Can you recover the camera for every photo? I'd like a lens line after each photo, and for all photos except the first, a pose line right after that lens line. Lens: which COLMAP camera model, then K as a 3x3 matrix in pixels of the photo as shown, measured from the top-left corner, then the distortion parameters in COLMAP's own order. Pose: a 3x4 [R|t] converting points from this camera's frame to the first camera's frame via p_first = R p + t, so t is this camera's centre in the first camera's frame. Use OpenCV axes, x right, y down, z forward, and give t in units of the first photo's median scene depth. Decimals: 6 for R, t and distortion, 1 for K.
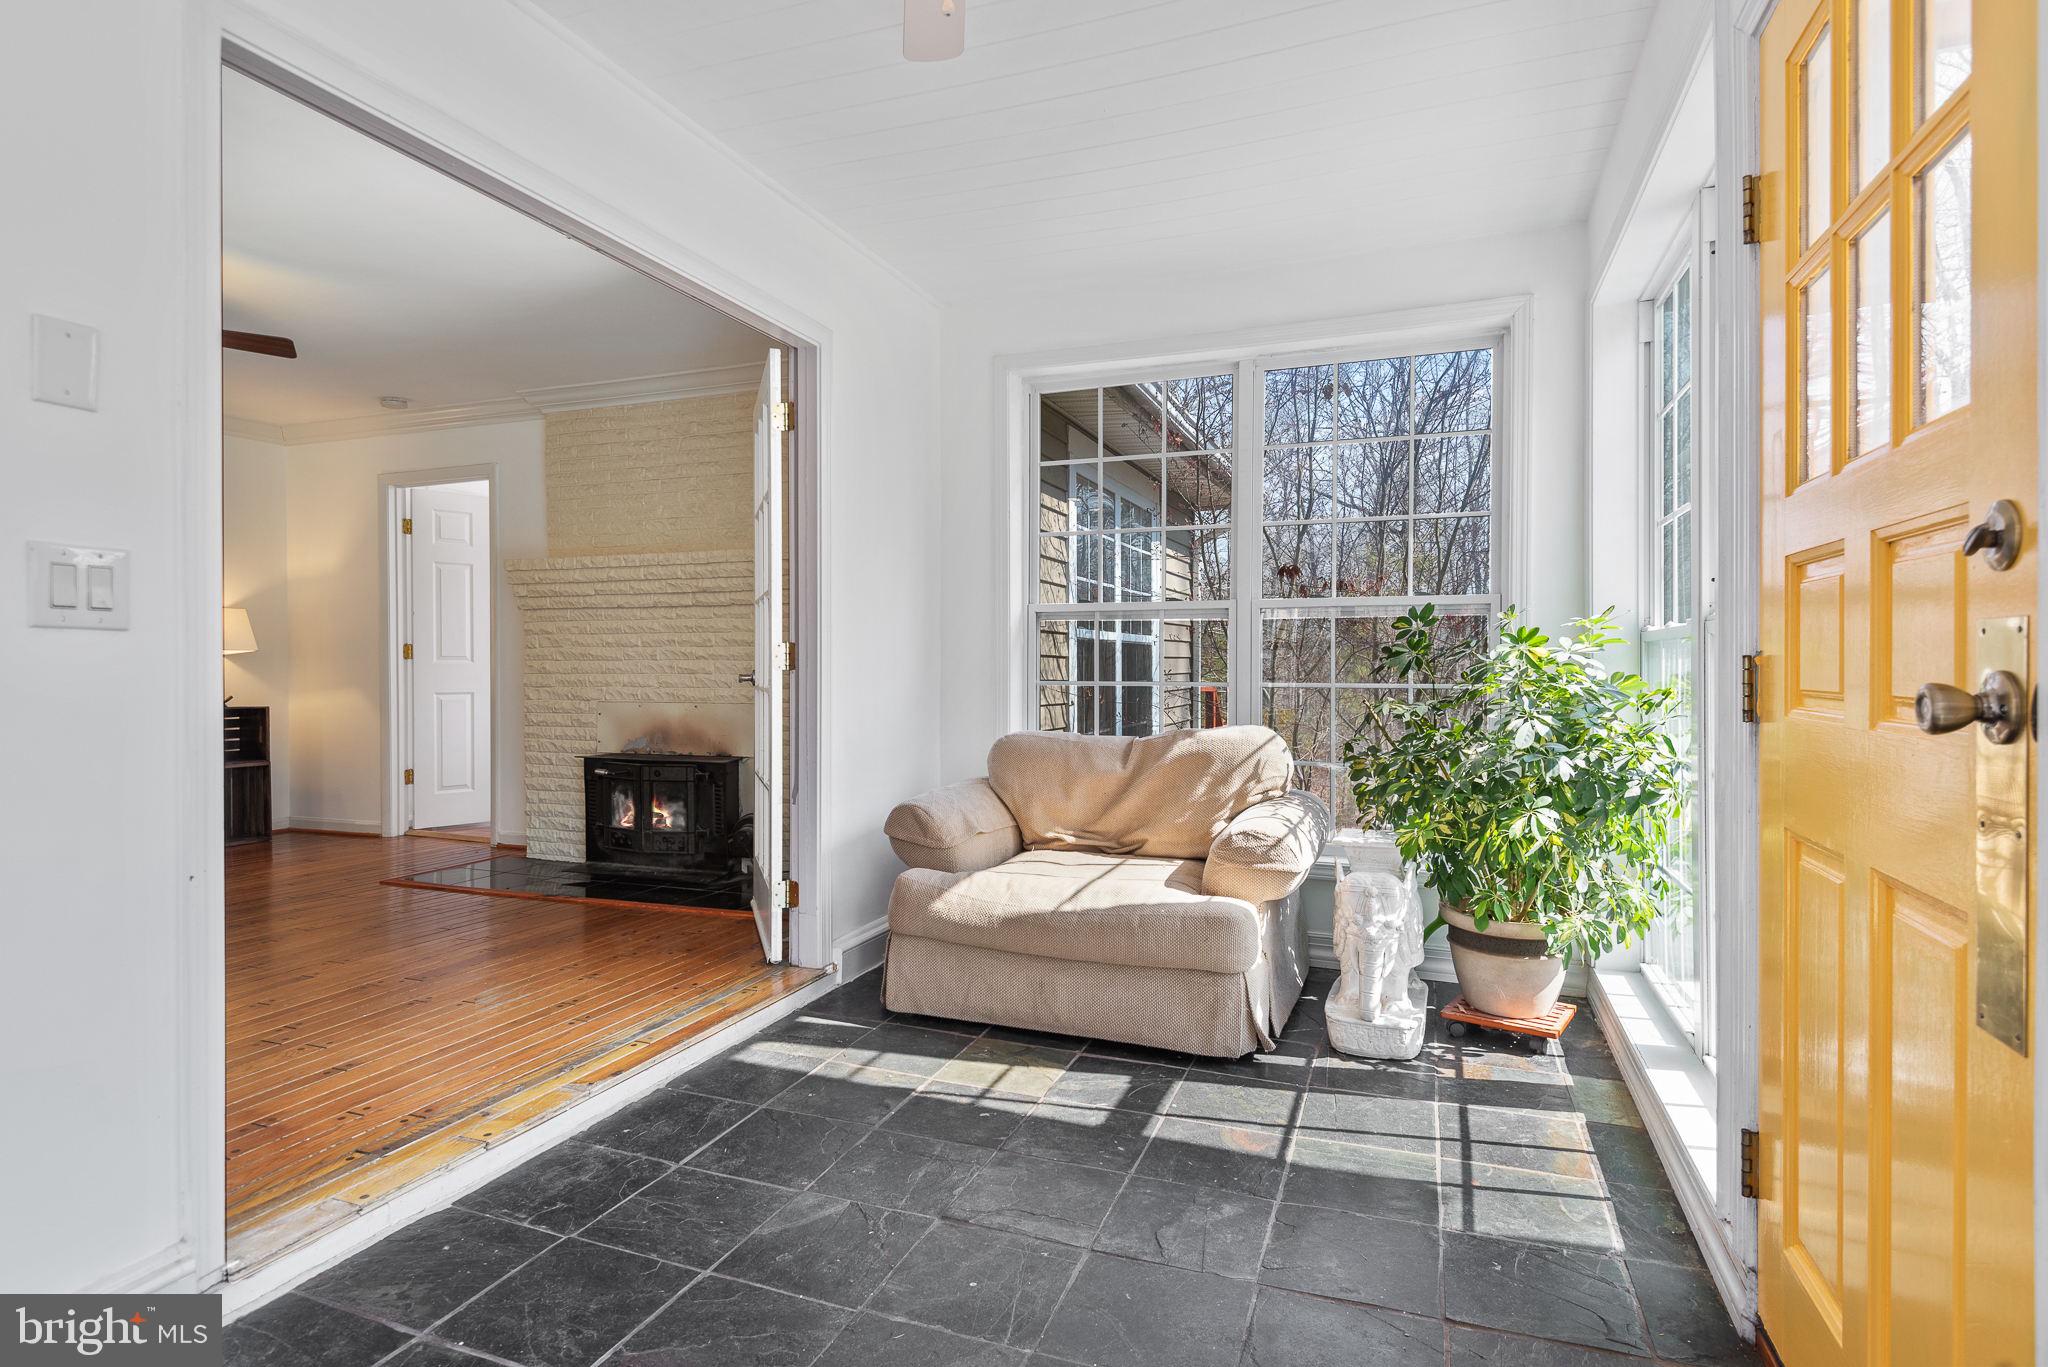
lens RADIAL K [[1047.0, 0, 1033.9], [0, 1047.0, 674.9], [0, 0, 1]] dist [0.004066, -0.000109]
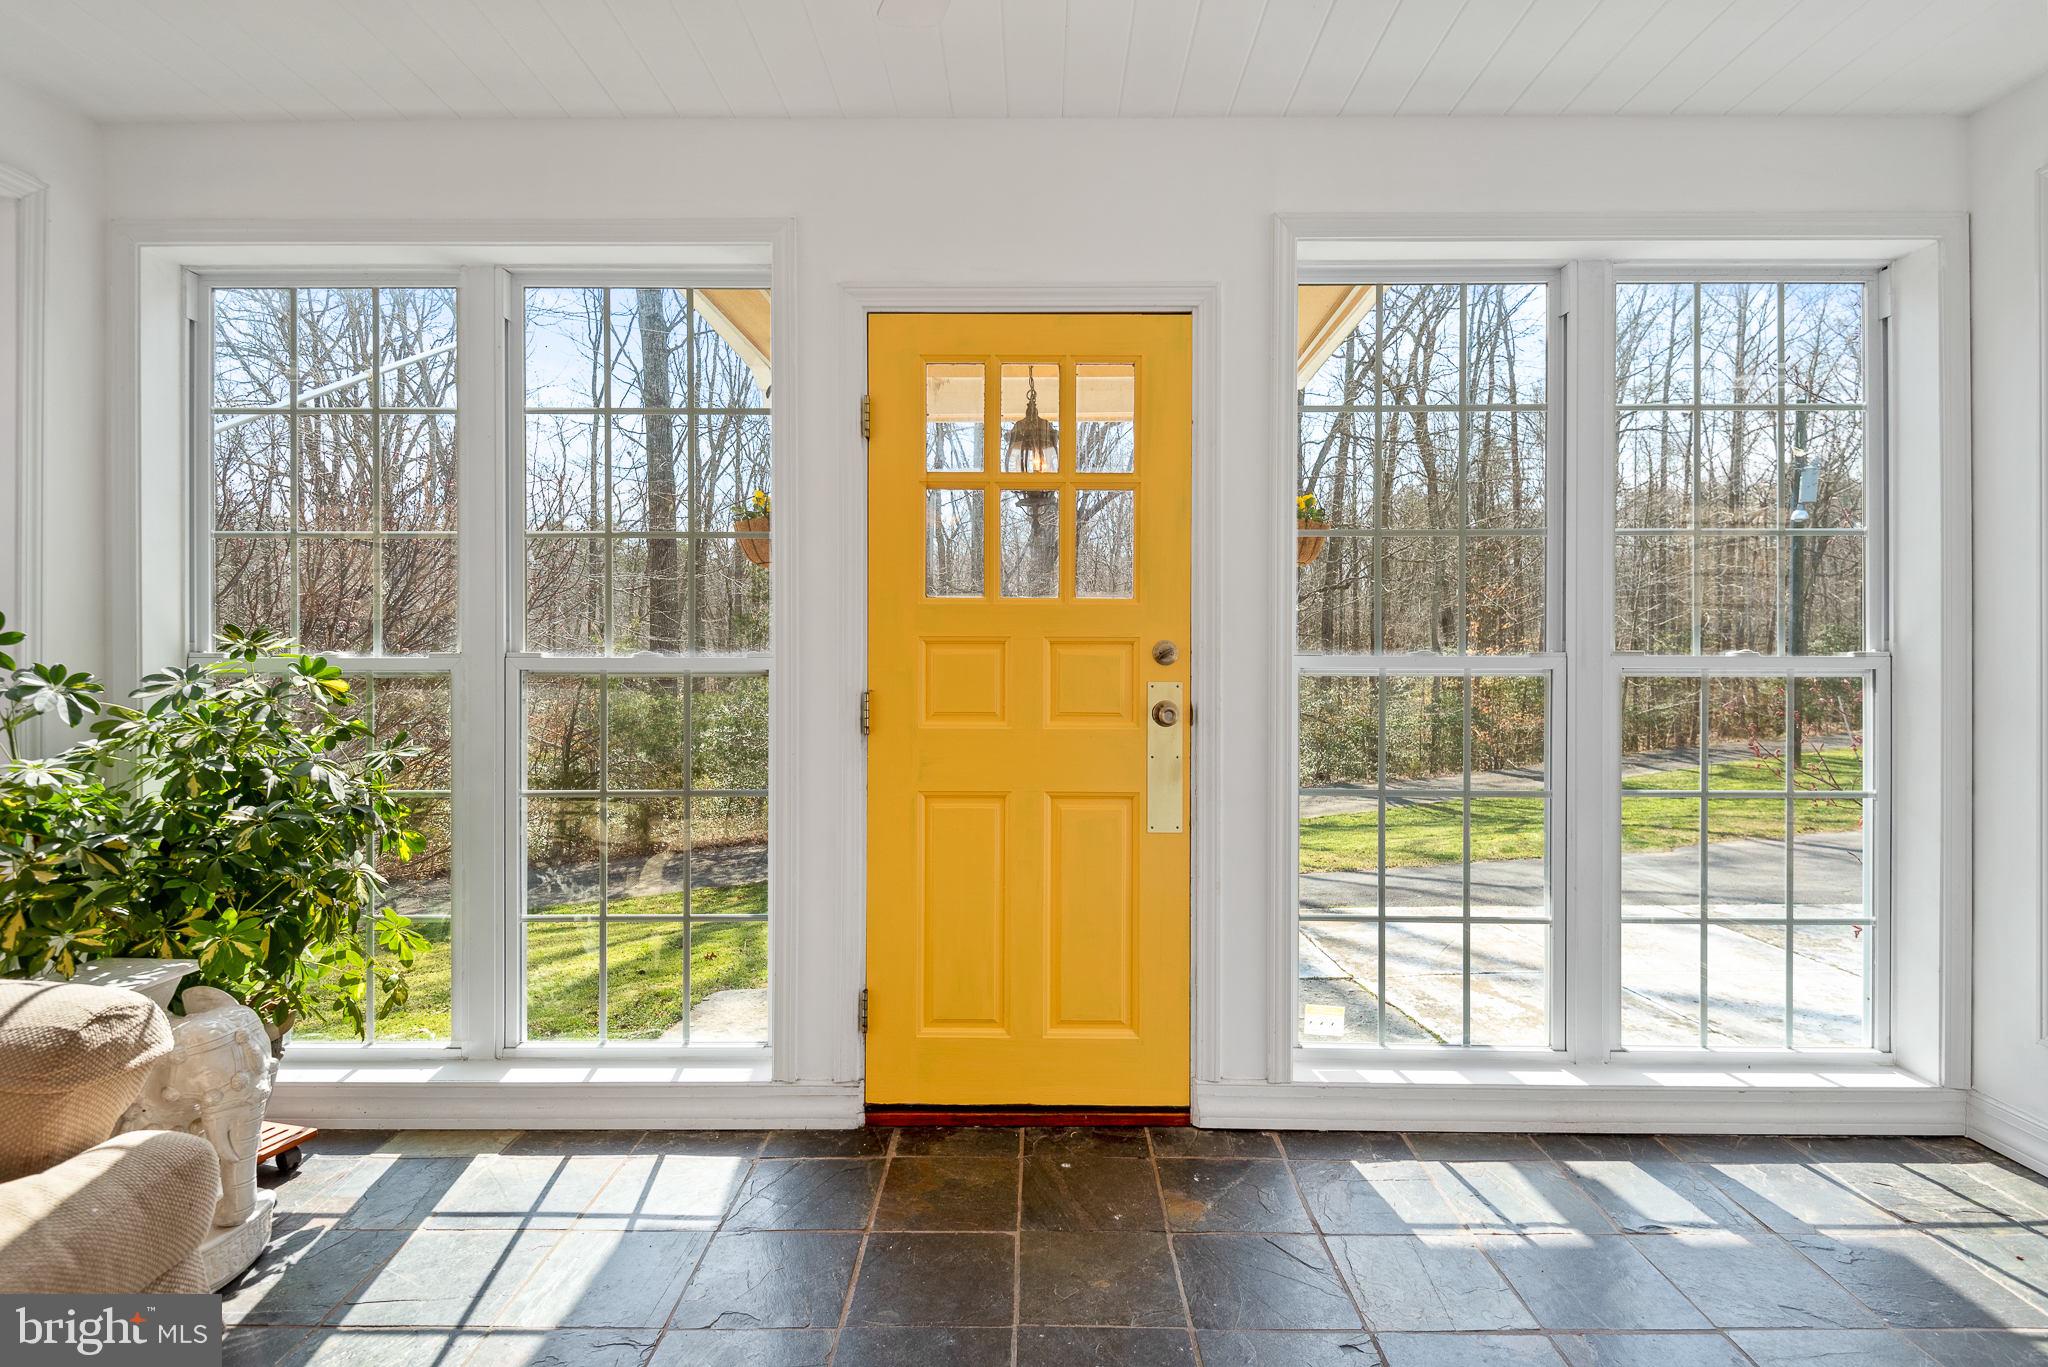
lens RADIAL K [[1047.0, 0, 1026.8], [0, 1047.0, 673.5], [0, 0, 1]] dist [0.004066, -0.000109]
pose [[-0.349272, -0.004011, 0.937013, -0.393187], [0.012592, 0.999880, 0.008974, -0.025183], [-0.936937, 0.014933, -0.349180, 0.575484]]
